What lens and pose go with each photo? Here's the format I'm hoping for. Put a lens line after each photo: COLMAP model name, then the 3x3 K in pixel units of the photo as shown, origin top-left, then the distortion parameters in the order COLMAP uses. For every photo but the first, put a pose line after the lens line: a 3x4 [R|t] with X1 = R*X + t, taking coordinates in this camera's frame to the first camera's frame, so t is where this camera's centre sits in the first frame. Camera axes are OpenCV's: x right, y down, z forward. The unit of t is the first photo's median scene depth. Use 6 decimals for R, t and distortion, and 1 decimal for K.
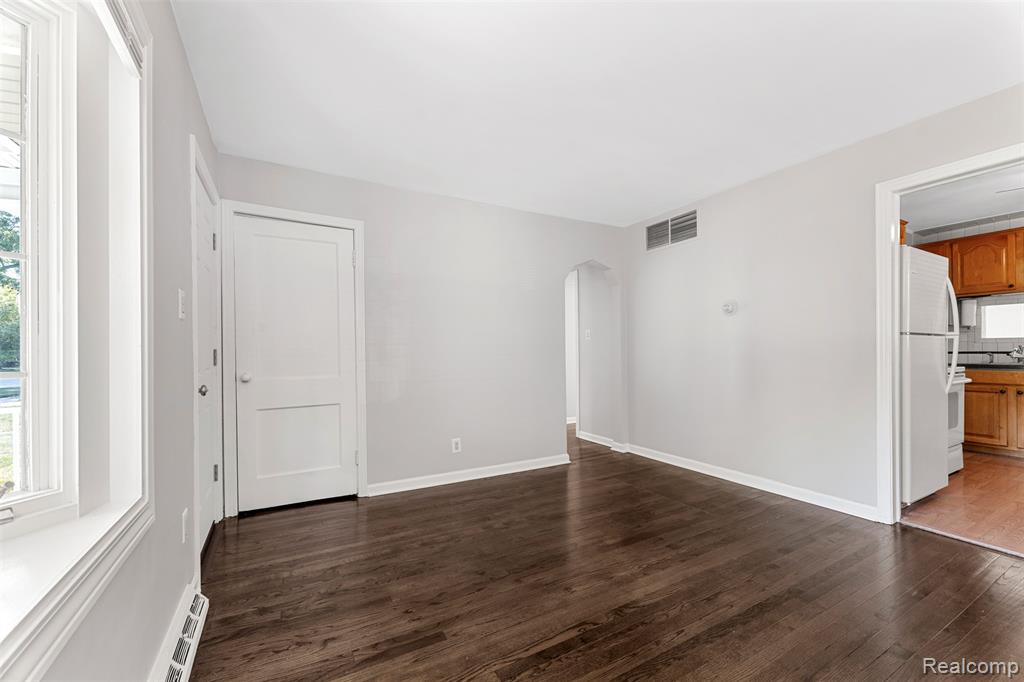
lens RADIAL K [[416.8, 0, 511.6], [0, 416.8, 350.0], [0, 0, 1]] dist [0.001493, -0.000176]
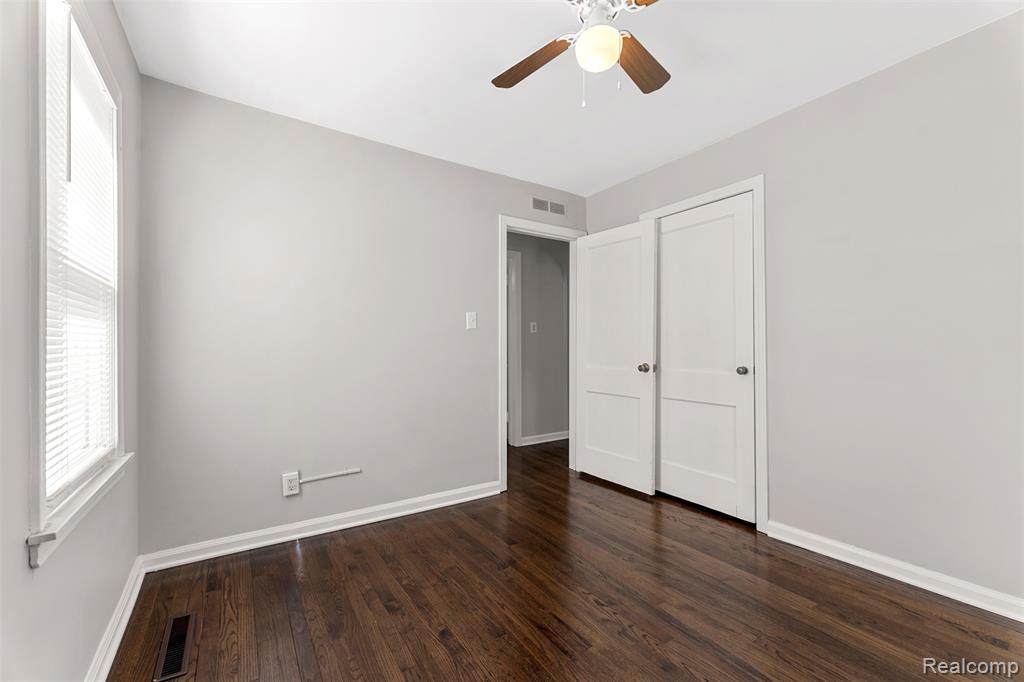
lens RADIAL K [[416.8, 0, 513.2], [0, 416.8, 346.9], [0, 0, 1]] dist [0.001493, -0.000176]
pose [[0.078275, 0.004209, -0.996923, 0.438216], [0.006511, 0.999968, 0.004733, 0.002278], [0.996911, -0.006861, 0.078245, 0.564786]]
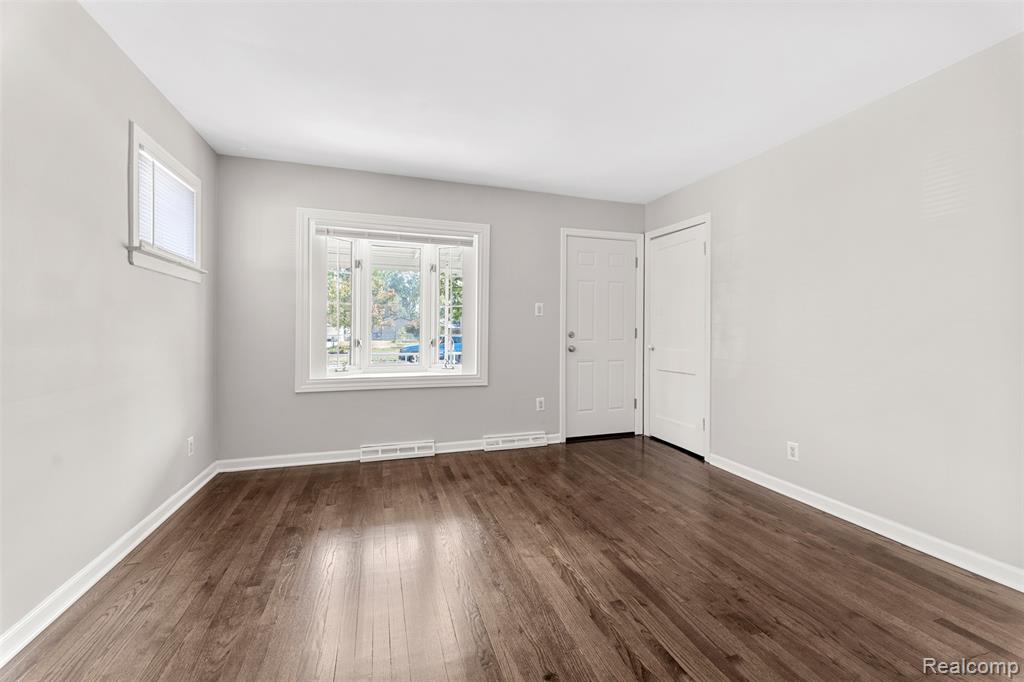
lens RADIAL K [[416.8, 0, 513.8], [0, 416.8, 329.7], [0, 0, 1]] dist [0.001493, -0.000176]
pose [[-0.190299, 0.006560, -0.981704, 0.969815], [-0.000714, 0.999976, 0.006820, -0.007597], [0.981726, 0.001999, -0.190290, 0.827166]]
